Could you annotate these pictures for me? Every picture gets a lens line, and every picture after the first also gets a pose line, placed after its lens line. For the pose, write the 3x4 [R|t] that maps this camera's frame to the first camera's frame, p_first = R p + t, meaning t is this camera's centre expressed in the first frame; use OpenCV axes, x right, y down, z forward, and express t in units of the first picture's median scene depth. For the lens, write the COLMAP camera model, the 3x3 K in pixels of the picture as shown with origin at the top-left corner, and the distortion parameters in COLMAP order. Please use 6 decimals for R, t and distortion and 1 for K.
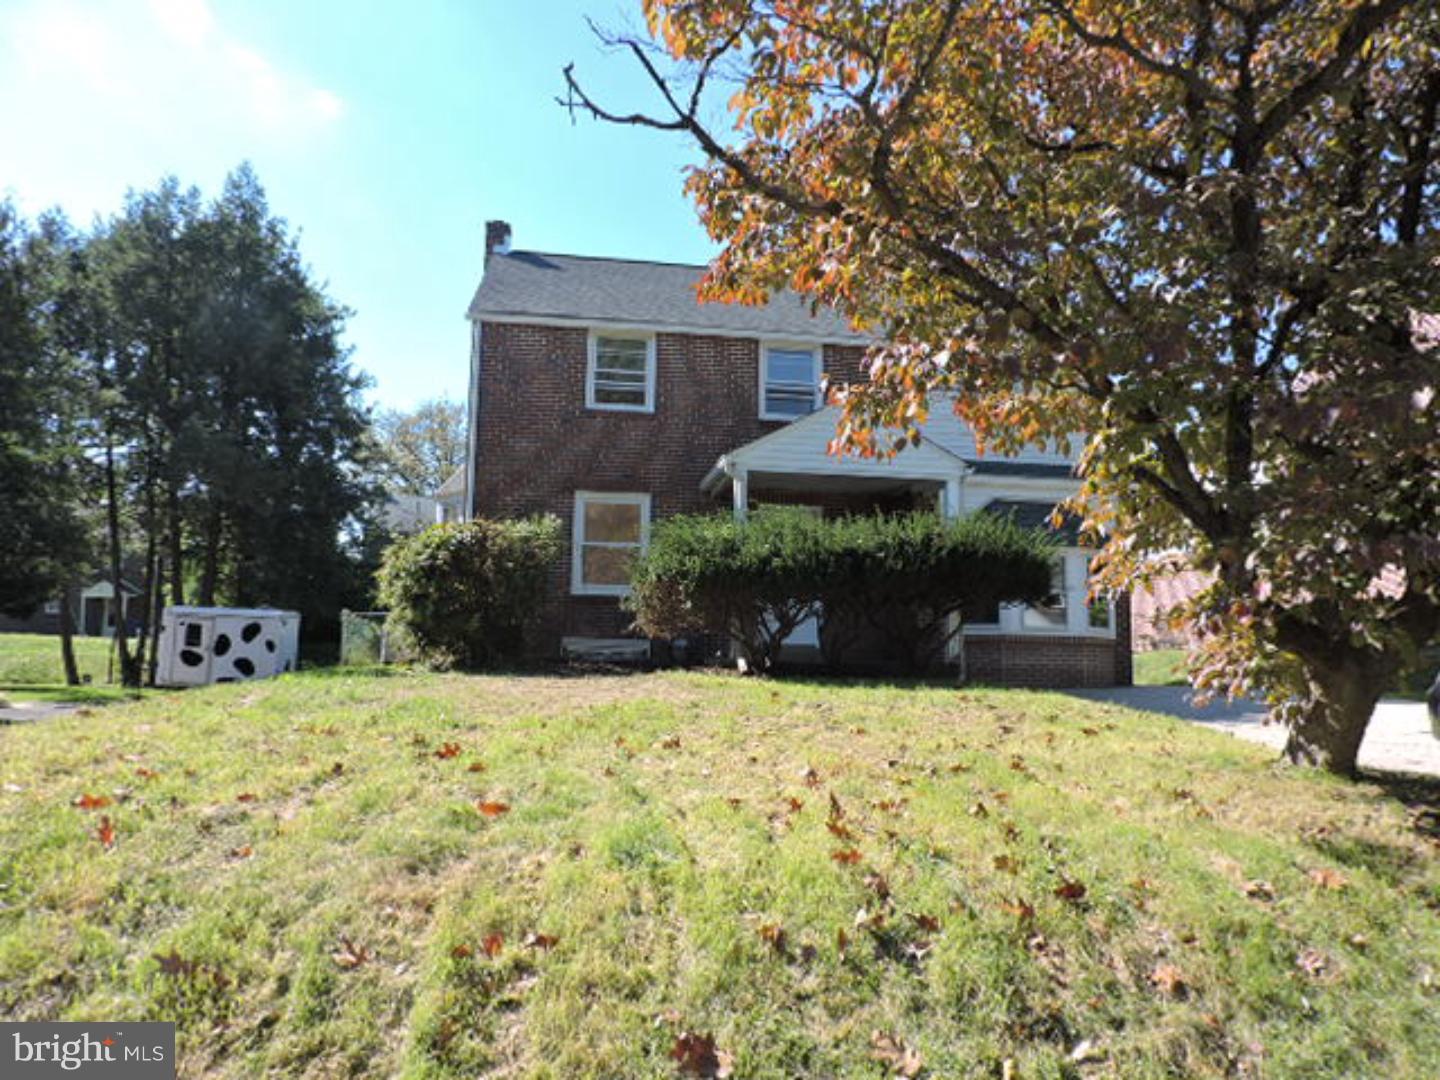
lens RADIAL K [[1031.9, 0, 720.6], [0, 1031.9, 548.7], [0, 0, 1]] dist [-0.014450, -0.001246]
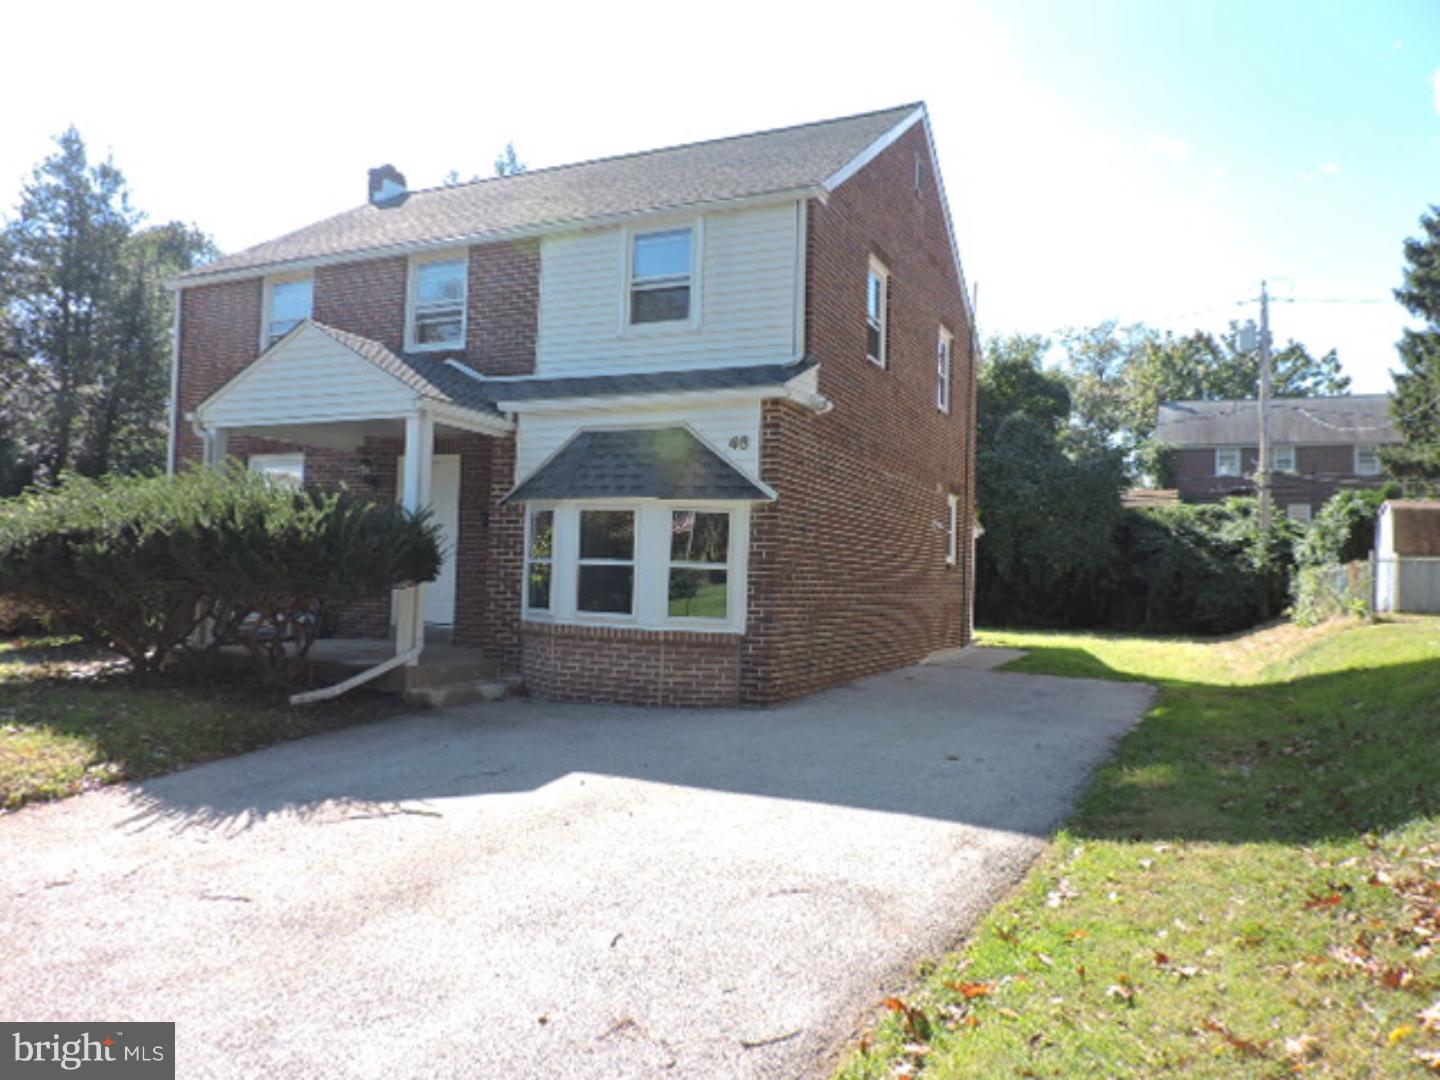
lens RADIAL K [[1031.9, 0, 720.6], [0, 1031.9, 548.7], [0, 0, 1]] dist [-0.014450, -0.001246]
pose [[0.820266, -0.006047, -0.571951, 0.738837], [0.050666, 0.996782, 0.062124, -0.006668], [0.569734, -0.079937, 0.817932, 0.458578]]
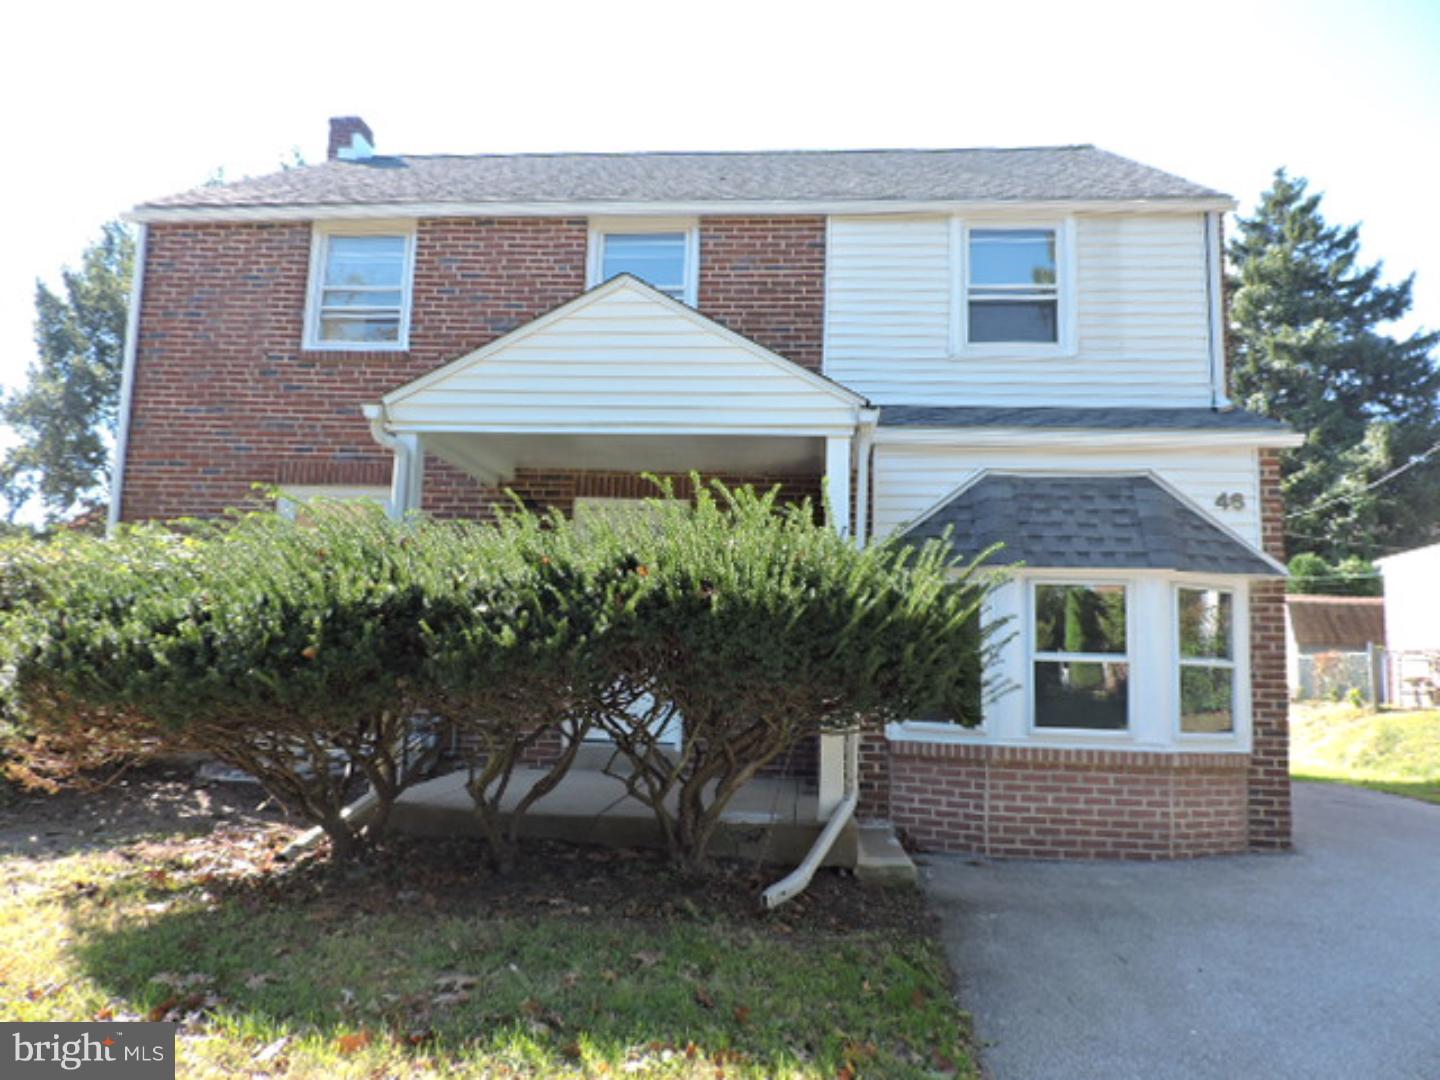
lens RADIAL K [[1031.9, 0, 720.6], [0, 1031.9, 548.7], [0, 0, 1]] dist [-0.014450, -0.001246]
pose [[0.970723, -0.016103, -0.239662, 0.254271], [0.015267, 0.999869, -0.005344, -0.010474], [0.239716, 0.001529, 0.970842, 0.459344]]
